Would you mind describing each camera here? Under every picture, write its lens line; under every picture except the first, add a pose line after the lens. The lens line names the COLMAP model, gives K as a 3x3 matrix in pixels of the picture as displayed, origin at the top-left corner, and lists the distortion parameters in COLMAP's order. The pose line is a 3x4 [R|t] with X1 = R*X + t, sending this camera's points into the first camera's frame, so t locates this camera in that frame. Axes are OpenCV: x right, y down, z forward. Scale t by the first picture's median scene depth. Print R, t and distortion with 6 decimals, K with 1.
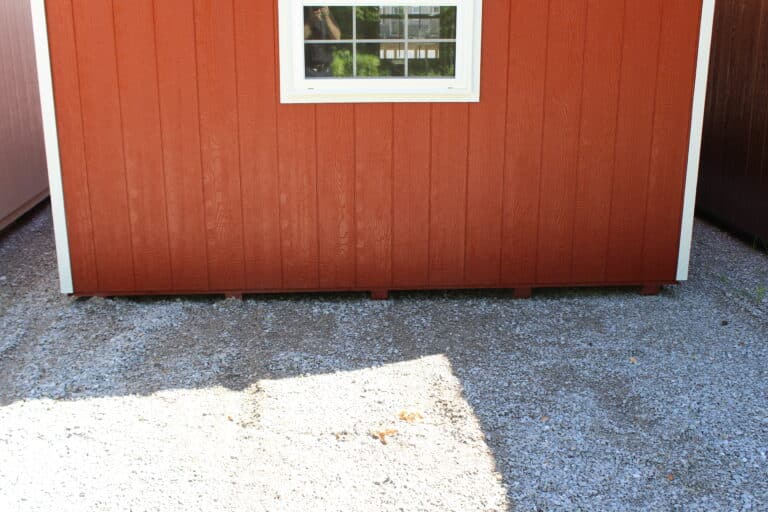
lens RADIAL K [[874.8, 0, 368.7], [0, 874.8, 272.1], [0, 0, 1]] dist [-0.078627, 0.000000]
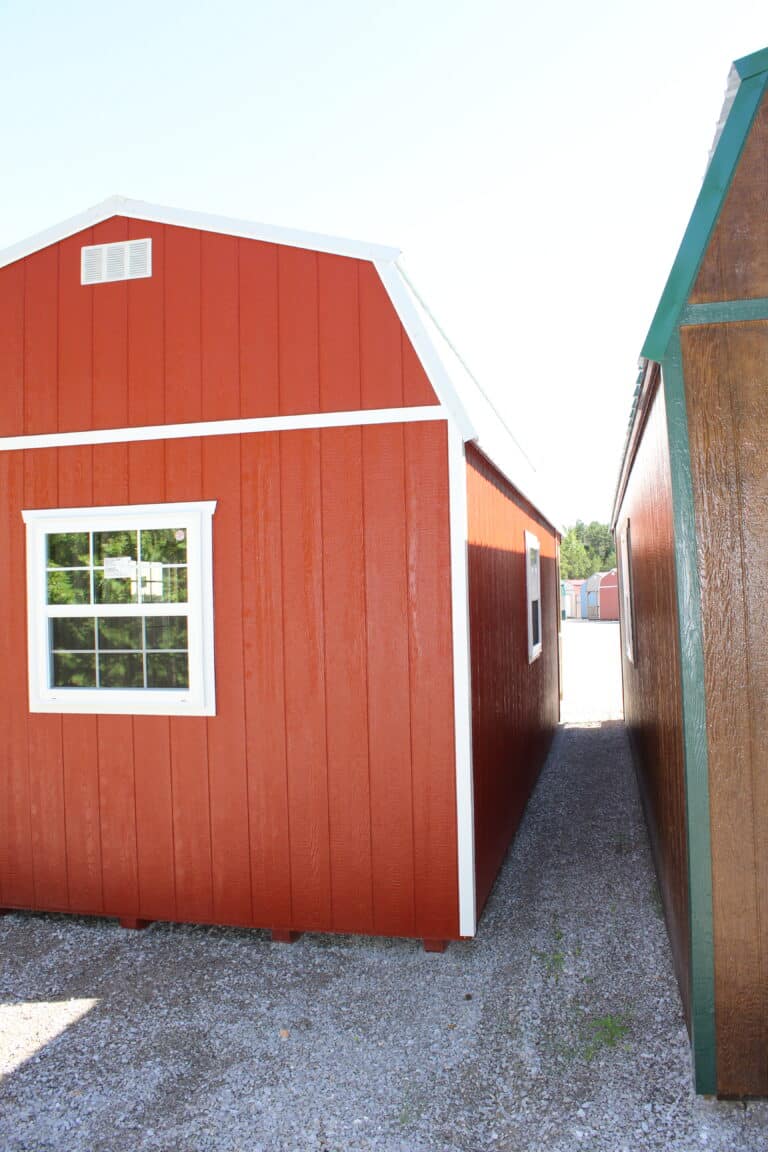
lens RADIAL K [[956.9, 0, 387.3], [0, 956.9, 568.1], [0, 0, 1]] dist [-0.154934, 0.132962]
pose [[0.961106, -0.026760, -0.274882, 0.583074], [-0.061366, 0.949724, -0.307016, -0.047057], [0.269278, 0.311943, 0.911143, 0.085966]]
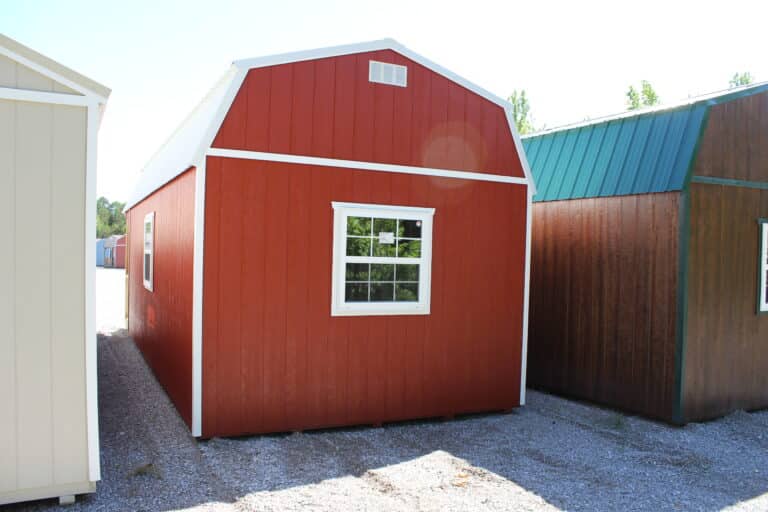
lens RADIAL K [[637.9, 0, 381.5], [0, 637.9, 263.2], [0, 0, 1]] dist [-0.154934, 0.132962]
pose [[0.921332, 0.022568, 0.388121, -0.503999], [0.084379, 0.962910, -0.256291, 0.041241], [-0.379509, 0.268879, 0.885255, -0.202894]]
